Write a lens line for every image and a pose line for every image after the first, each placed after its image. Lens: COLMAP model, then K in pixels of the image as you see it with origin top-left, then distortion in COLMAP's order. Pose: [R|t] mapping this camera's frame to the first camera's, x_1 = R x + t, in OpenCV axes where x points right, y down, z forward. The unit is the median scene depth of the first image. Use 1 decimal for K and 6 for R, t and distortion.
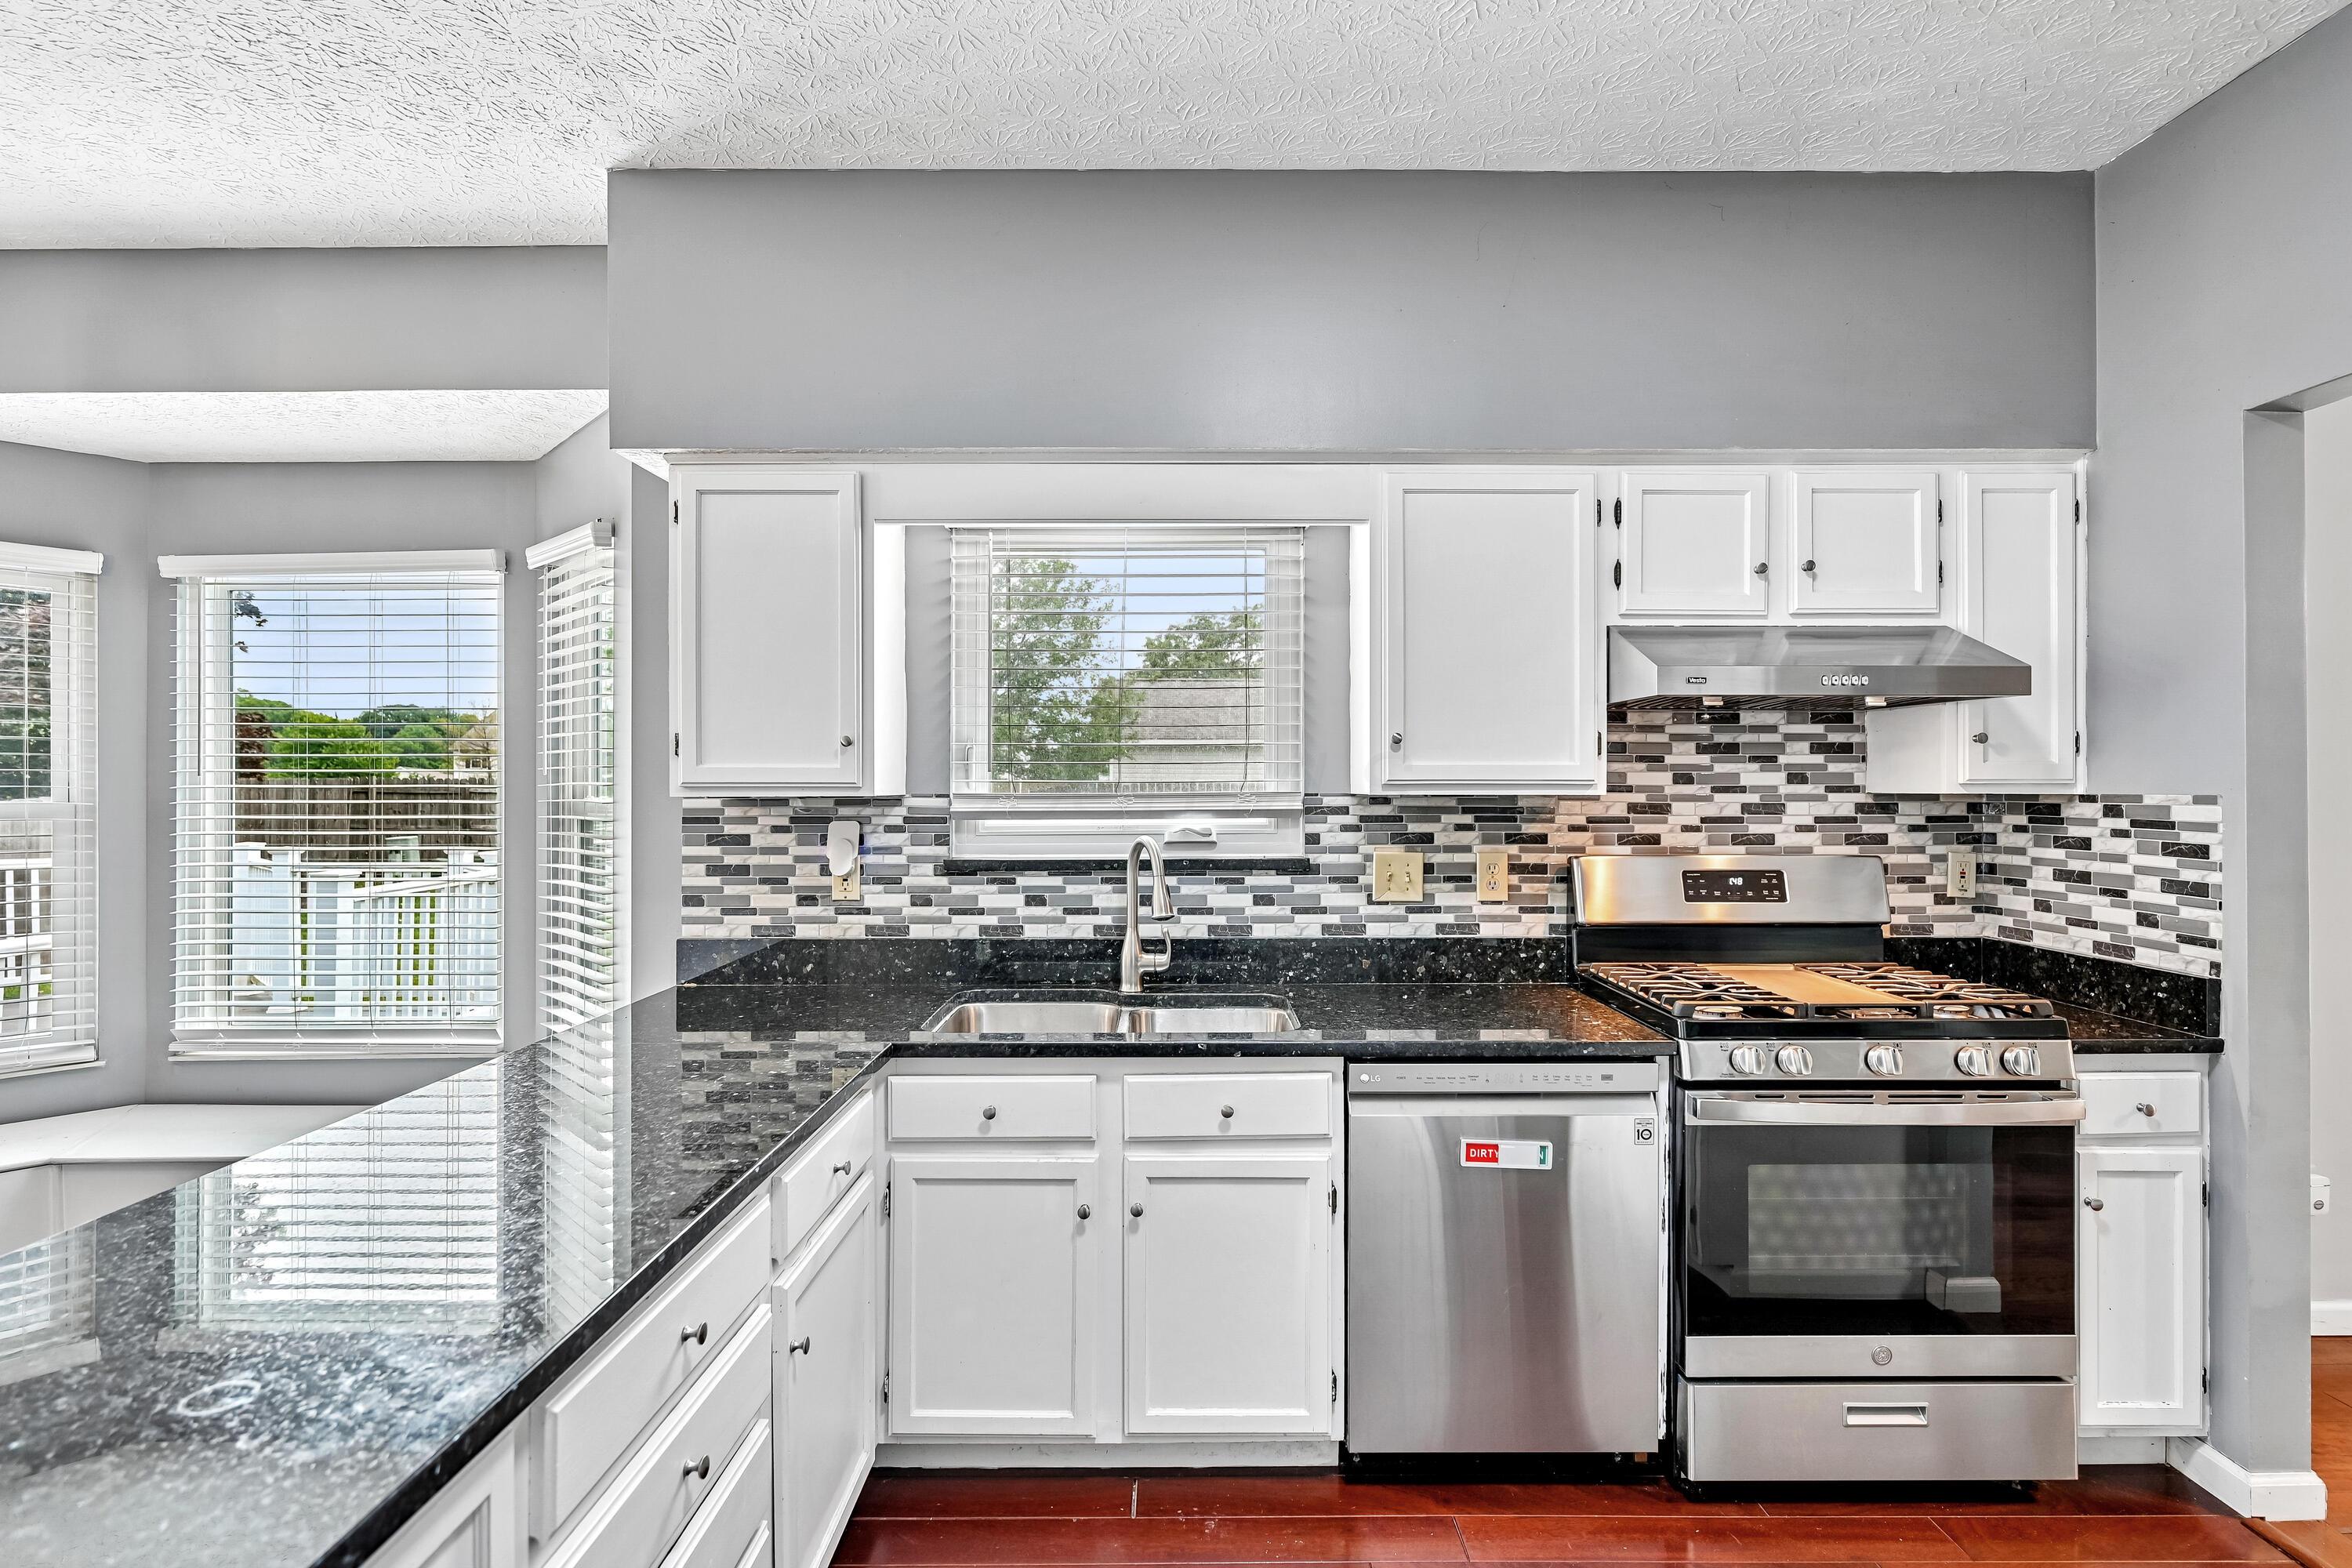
lens RADIAL K [[1133.7, 0, 1176.0], [0, 1133.7, 784.0], [0, 0, 1]] dist [0.000863, 0.000418]
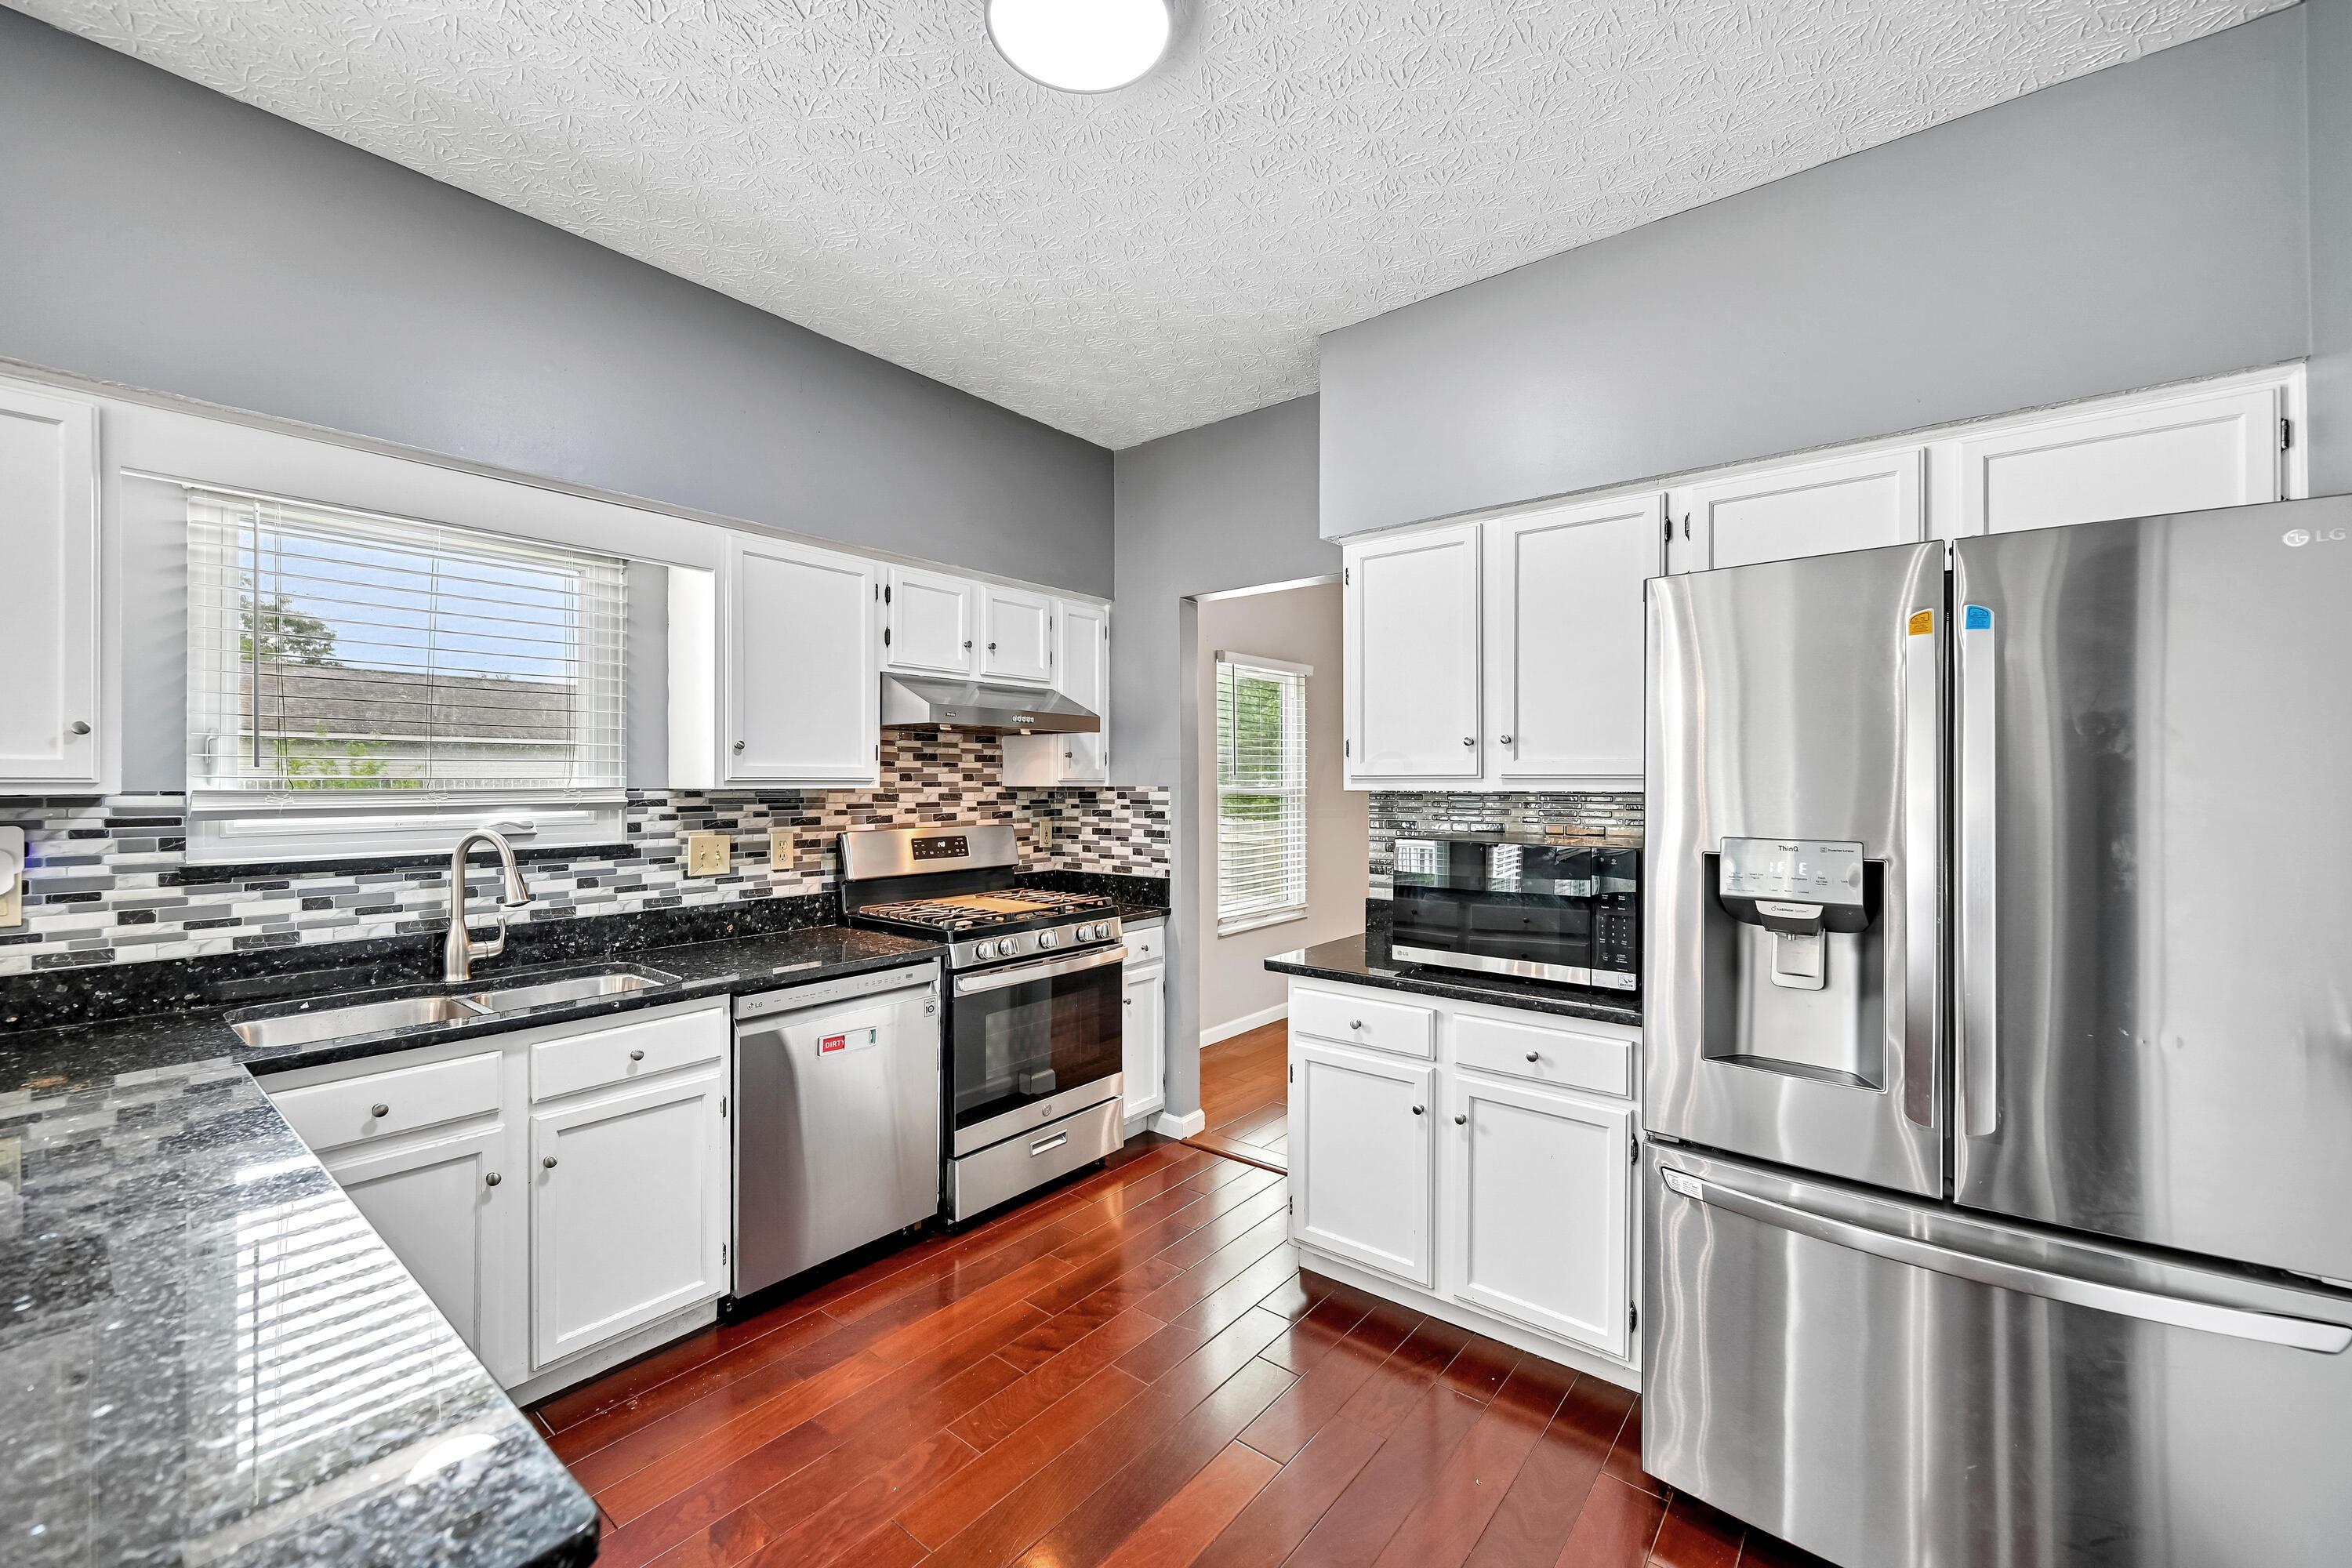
lens RADIAL K [[944.5, 0, 1176.0], [0, 944.5, 784.0], [0, 0, 1]] dist [-0.001009, -0.000048]
pose [[0.631807, -0.001563, 0.775124, -0.290733], [-0.000331, 0.999997, 0.002286, 0.001264], [-0.775126, -0.001701, 0.631805, -0.050858]]
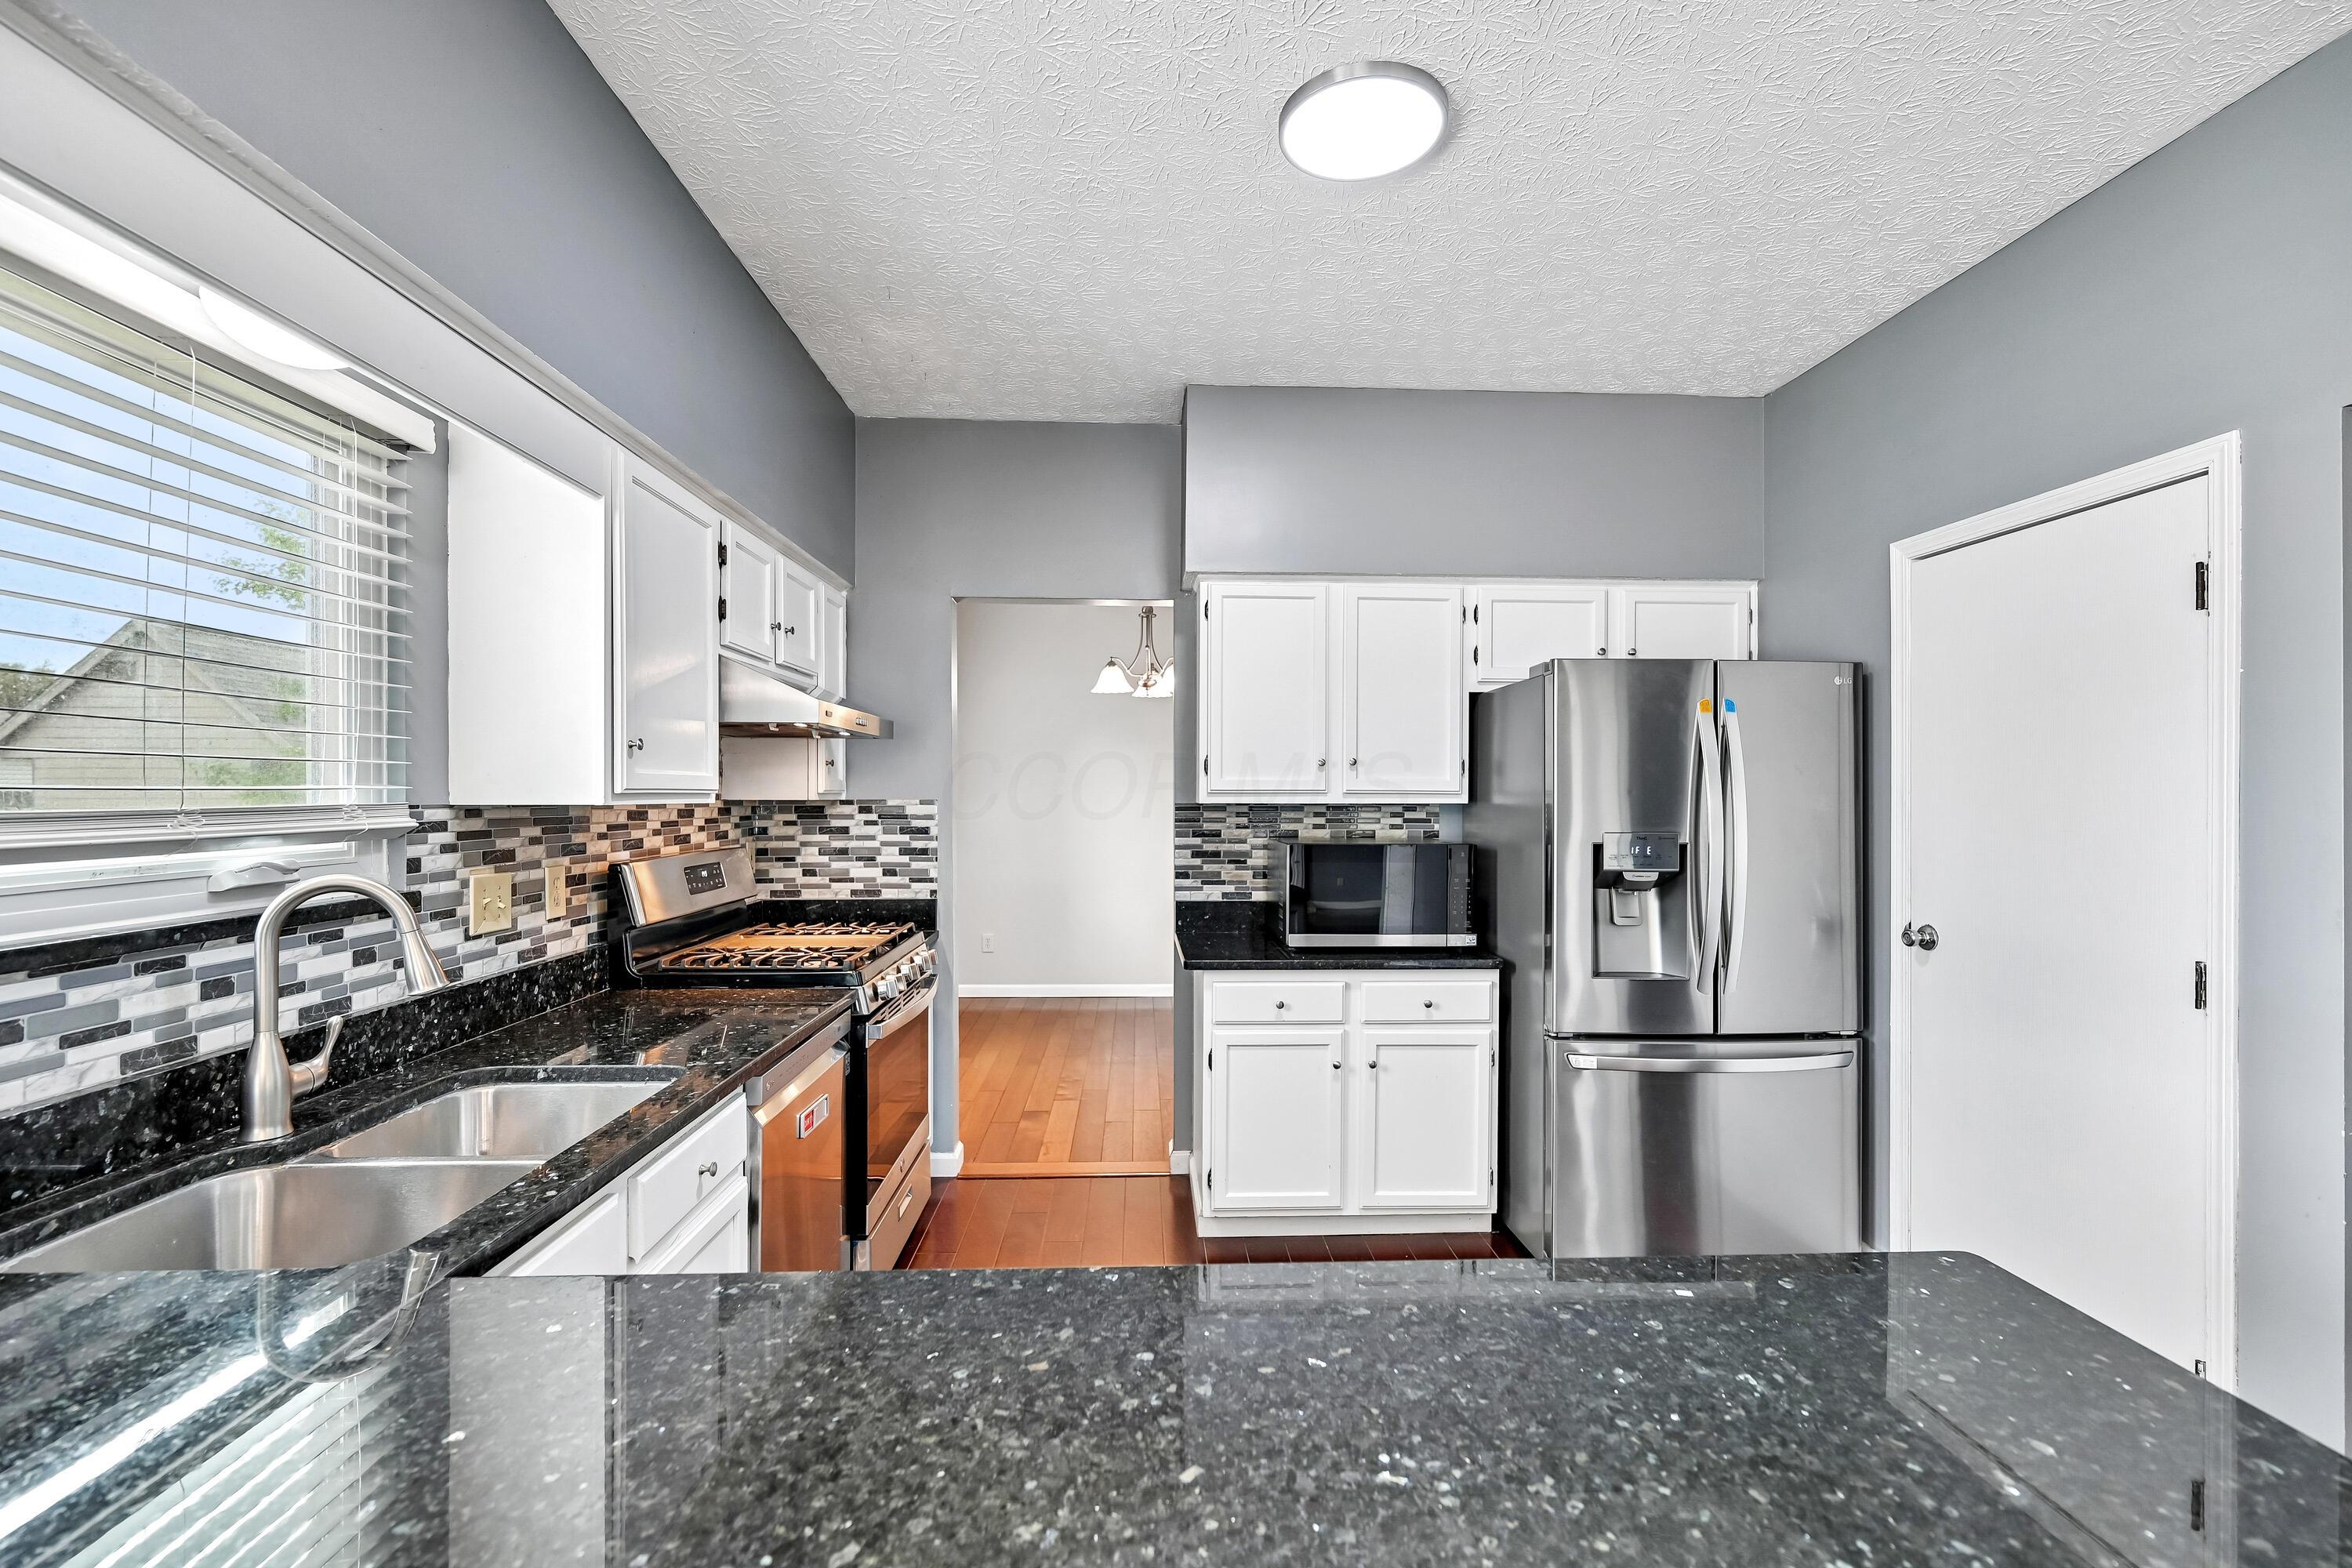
lens RADIAL K [[1011.0, 0, 1173.2], [0, 1011.0, 794.6], [0, 0, 1]] dist [-0.000417, -0.000078]
pose [[-0.042608, -0.001123, 0.999091, -0.591944], [-0.002810, 0.999996, 0.001004, -0.000865], [-0.999088, -0.002764, -0.042611, 0.540659]]
